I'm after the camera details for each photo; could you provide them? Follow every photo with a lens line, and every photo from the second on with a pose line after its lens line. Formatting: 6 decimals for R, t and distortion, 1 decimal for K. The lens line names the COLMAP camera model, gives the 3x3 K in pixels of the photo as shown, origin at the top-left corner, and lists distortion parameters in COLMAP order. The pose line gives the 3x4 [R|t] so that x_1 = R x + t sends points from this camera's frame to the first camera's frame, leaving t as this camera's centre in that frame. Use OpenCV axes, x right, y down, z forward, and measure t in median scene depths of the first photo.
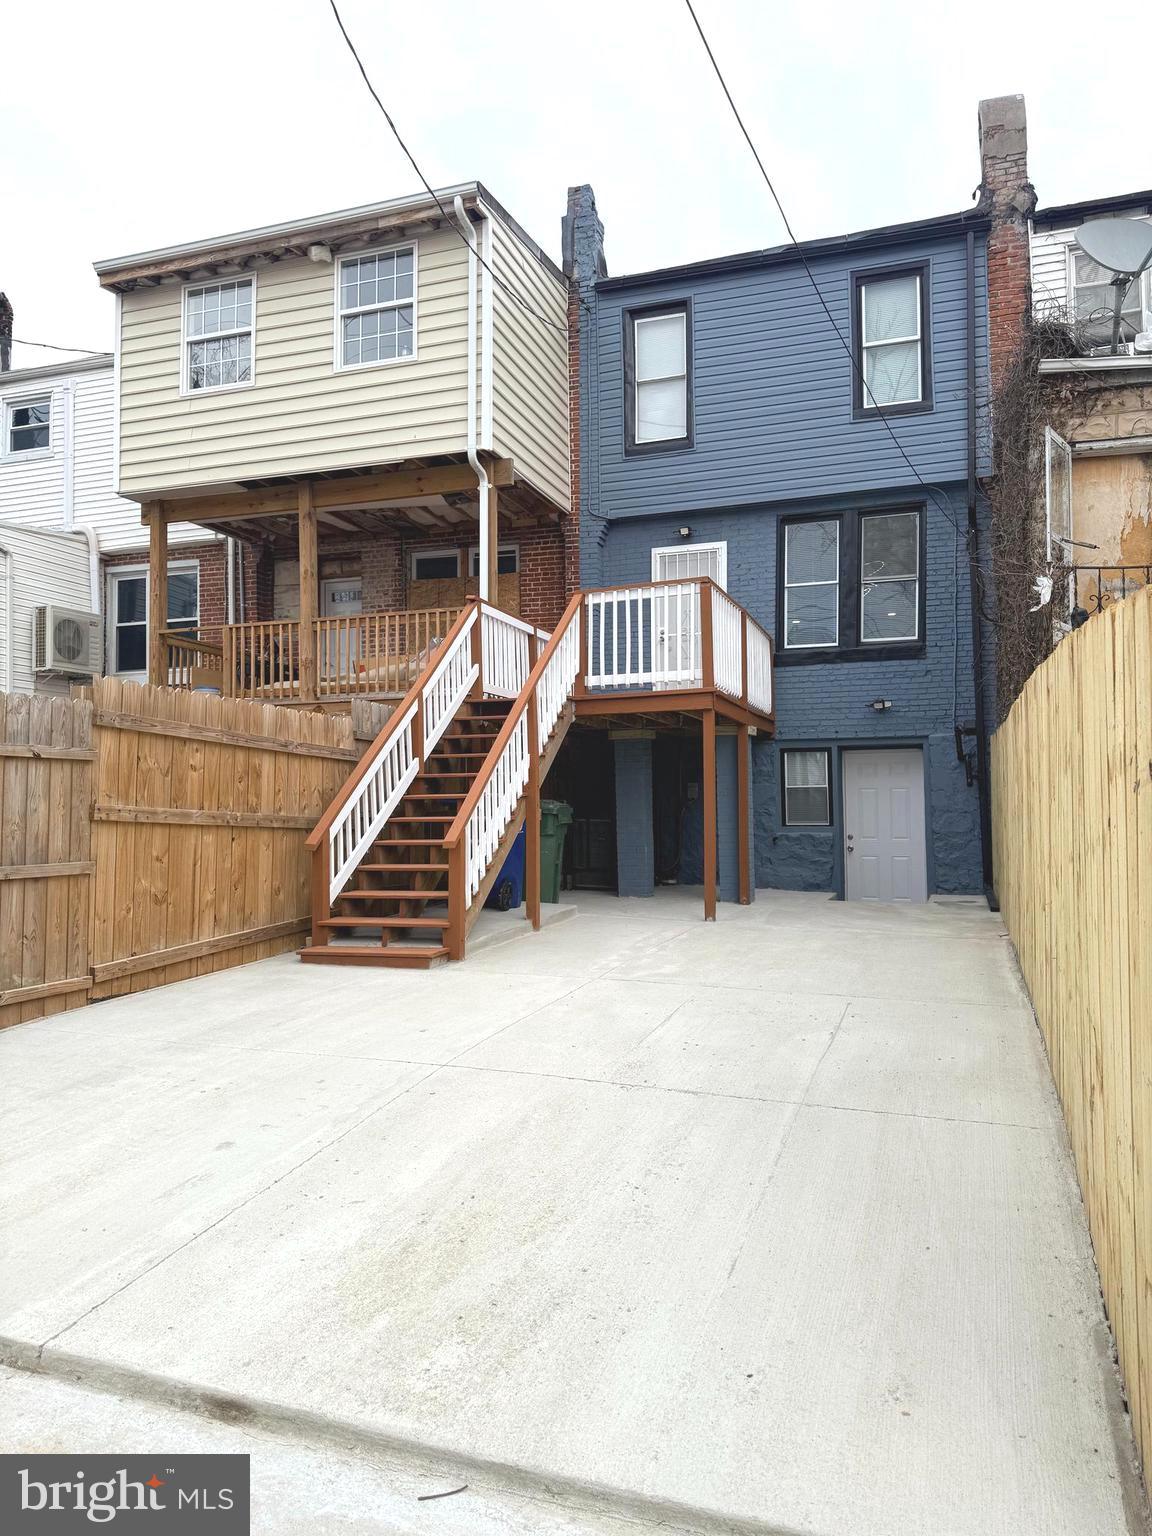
lens RADIAL K [[1078.2, 0, 524.4], [0, 1078.2, 757.2], [0, 0, 1]] dist [0.144422, -0.196976]
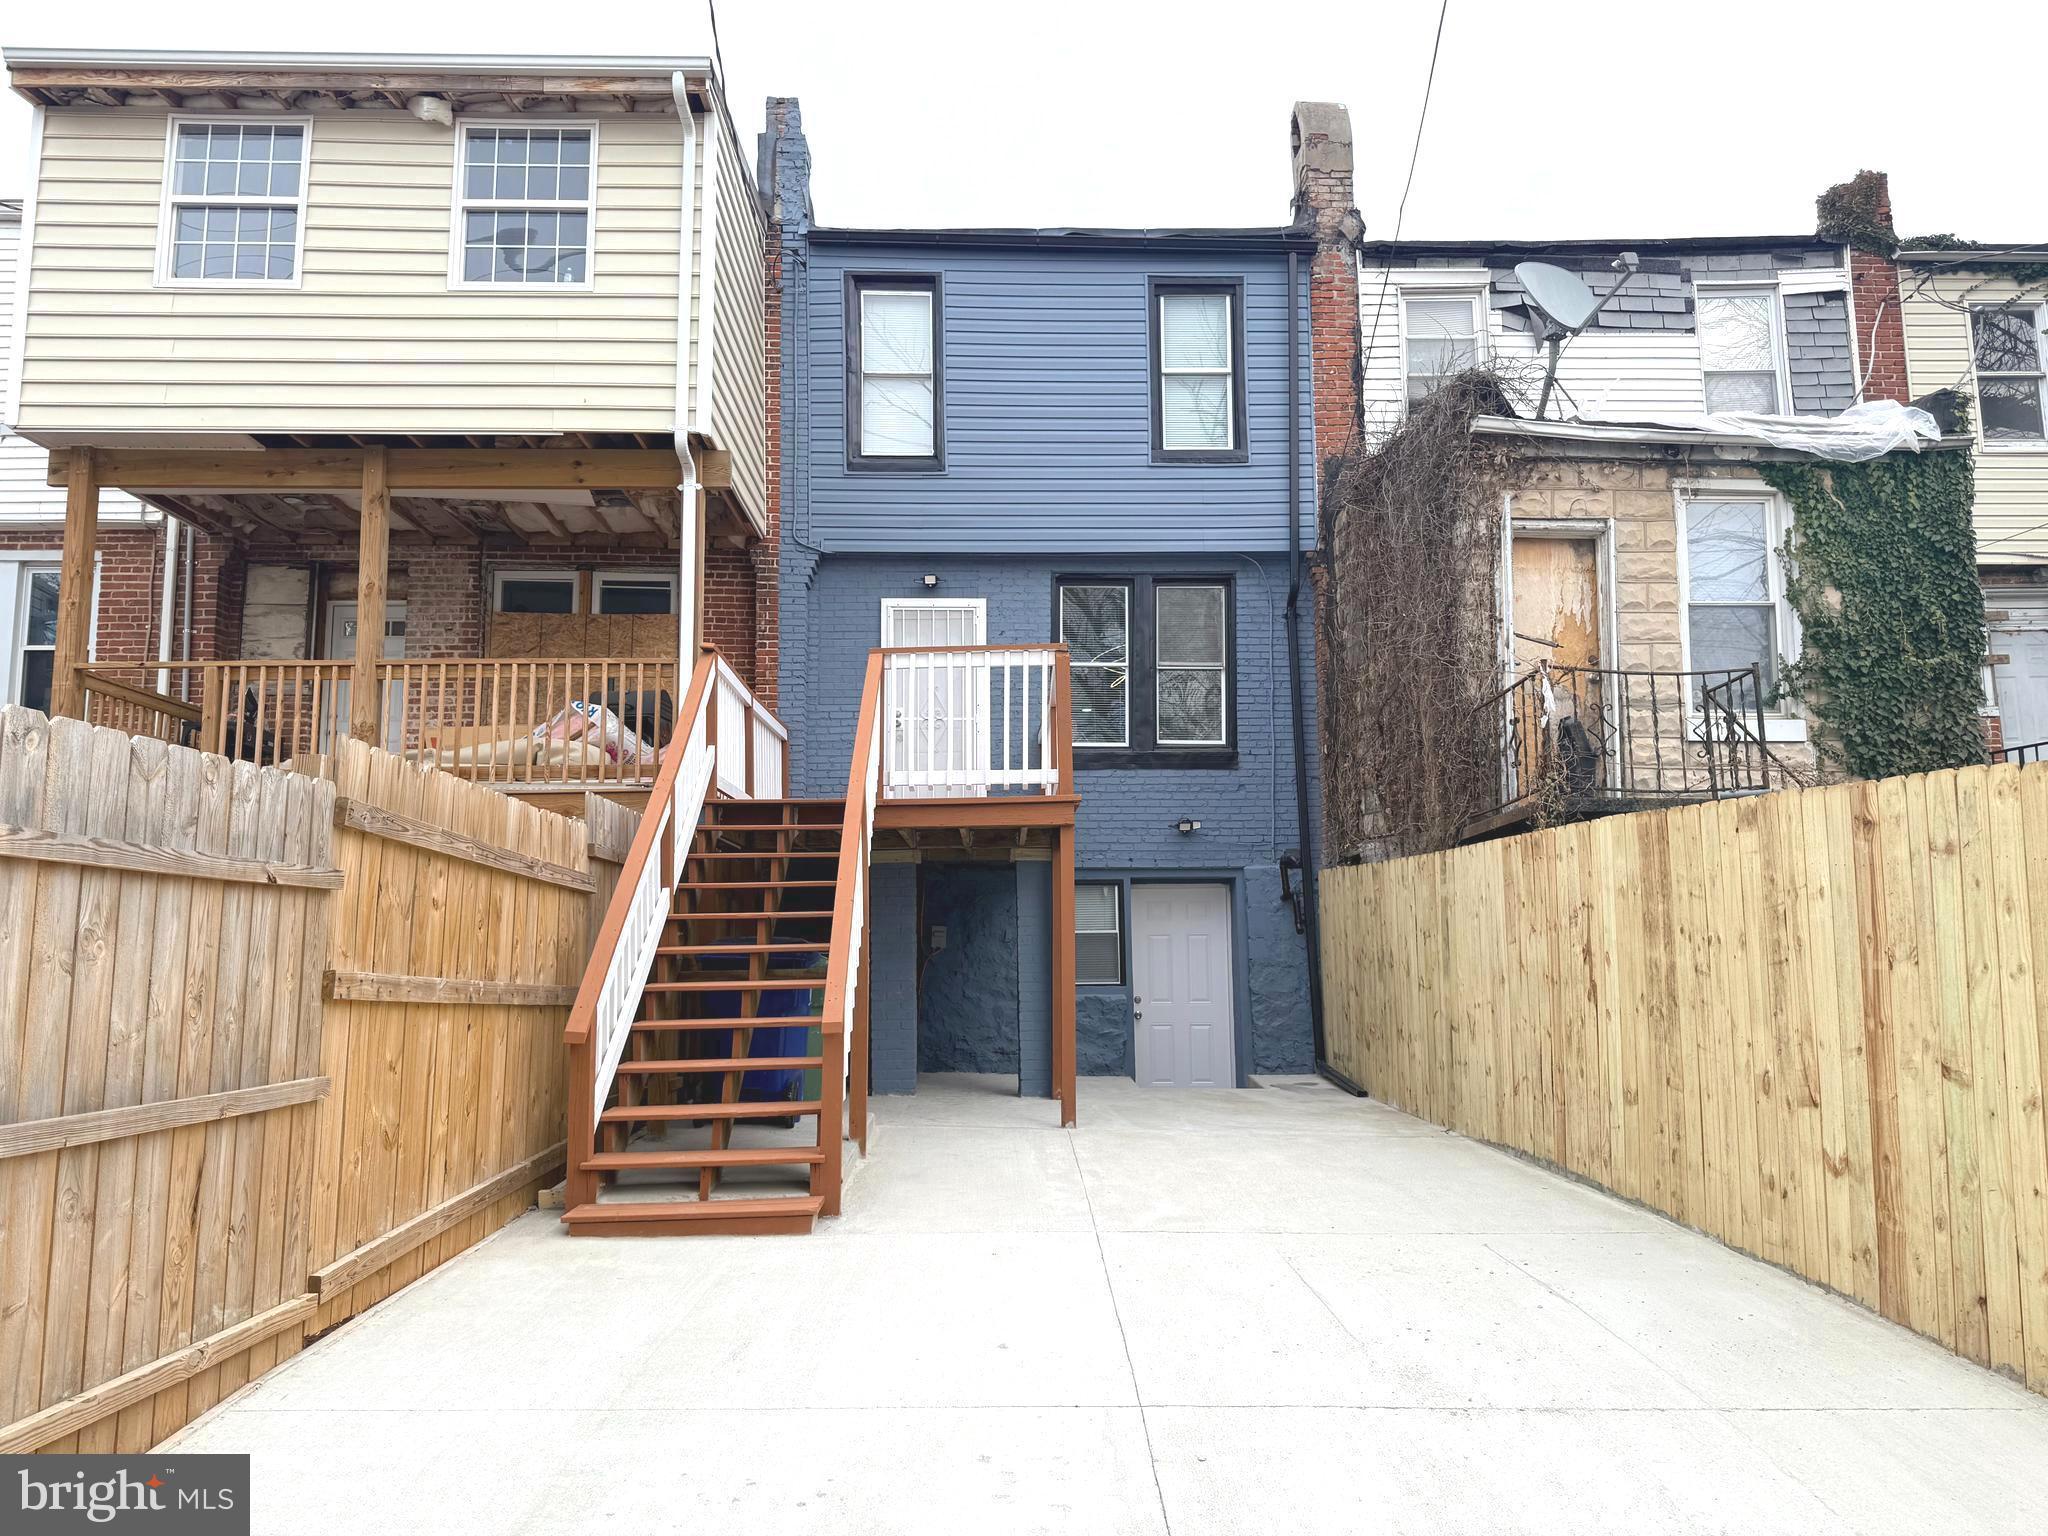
lens RADIAL K [[1462.4, 0, 1024.0], [0, 1462.4, 768.0], [0, 0, 1]] dist [0.076811, -0.060370]
pose [[0.932132, 0.044559, 0.359366, -0.155302], [-0.015210, 0.996342, -0.084086, -0.000347], [-0.361799, 0.072913, 0.929401, 0.081240]]
